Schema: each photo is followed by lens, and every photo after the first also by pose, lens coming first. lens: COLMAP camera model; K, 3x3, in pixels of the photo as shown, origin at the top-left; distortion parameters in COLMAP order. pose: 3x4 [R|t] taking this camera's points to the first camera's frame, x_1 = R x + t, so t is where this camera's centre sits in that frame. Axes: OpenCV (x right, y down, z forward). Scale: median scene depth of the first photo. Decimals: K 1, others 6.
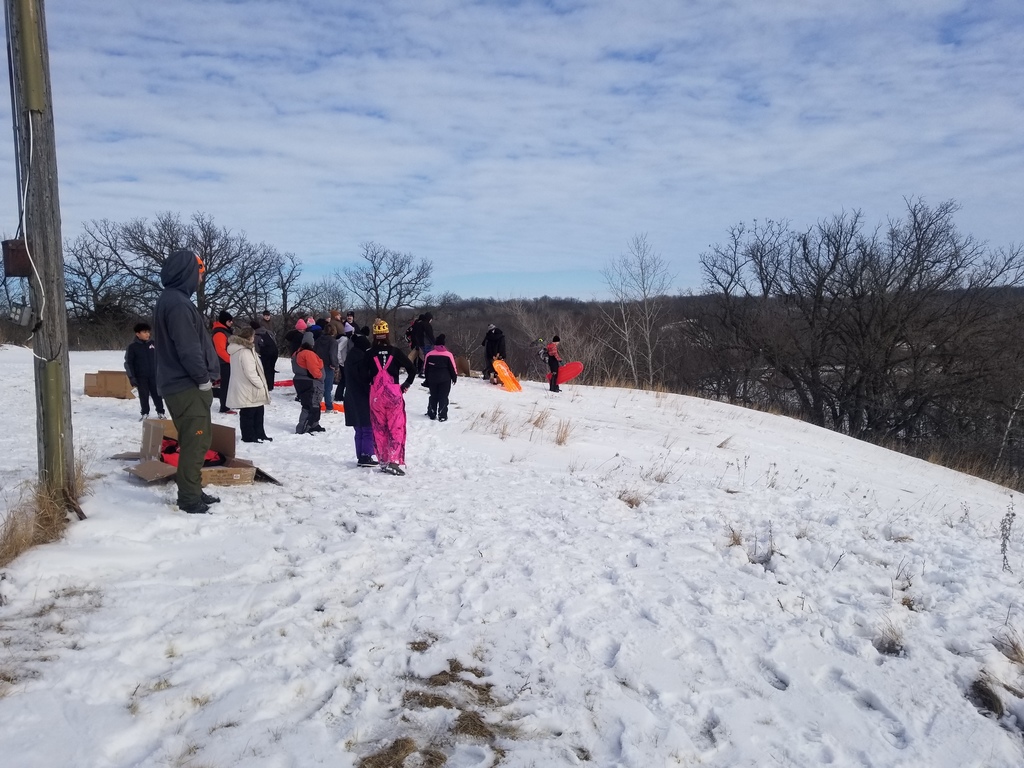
lens RADIAL K [[798.0, 0, 512.8], [0, 798.0, 392.8], [0, 0, 1]] dist [0.080425, -0.136651]
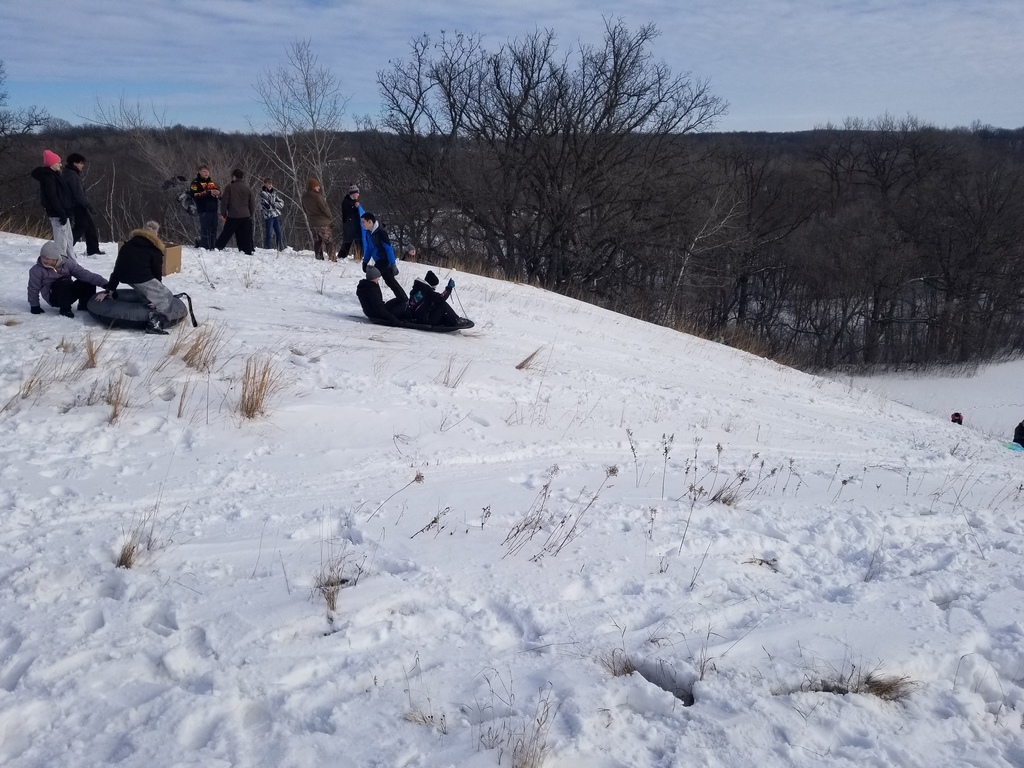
lens RADIAL K [[798.0, 0, 507.9], [0, 798.0, 397.6], [0, 0, 1]] dist [0.080425, -0.136651]
pose [[0.916835, -0.095235, 0.387741, 0.004574], [0.016935, 0.979538, 0.200545, -0.010139], [-0.398906, -0.177300, 0.899688, 0.148230]]
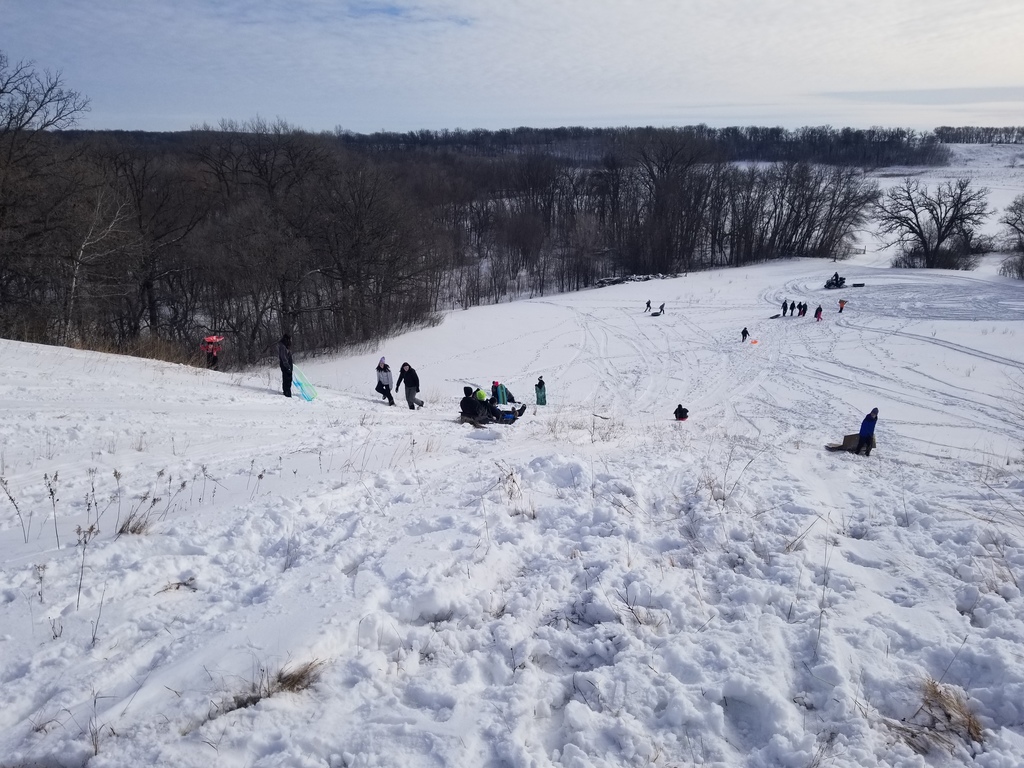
lens RADIAL K [[798.0, 0, 506.8], [0, 798.0, 394.5], [0, 0, 1]] dist [0.080425, -0.136651]
pose [[0.444852, -0.229967, 0.865576, 0.010942], [0.064645, 0.972196, 0.225070, -0.009745], [-0.893268, -0.044168, 0.447349, 0.147144]]
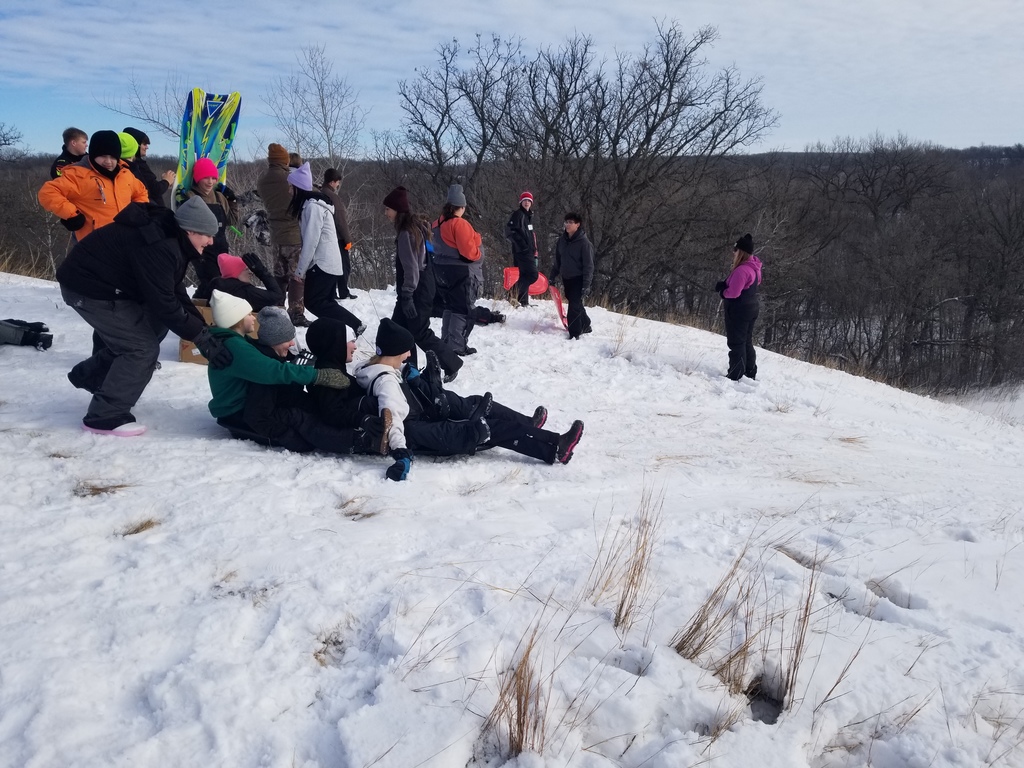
lens RADIAL K [[798.0, 0, 507.7], [0, 798.0, 386.1], [0, 0, 1]] dist [0.080425, -0.136651]
pose [[0.896194, -0.100159, 0.432208, -0.023896], [0.032853, 0.986491, 0.160486, -0.014174], [-0.442444, -0.129628, 0.887378, 0.269260]]
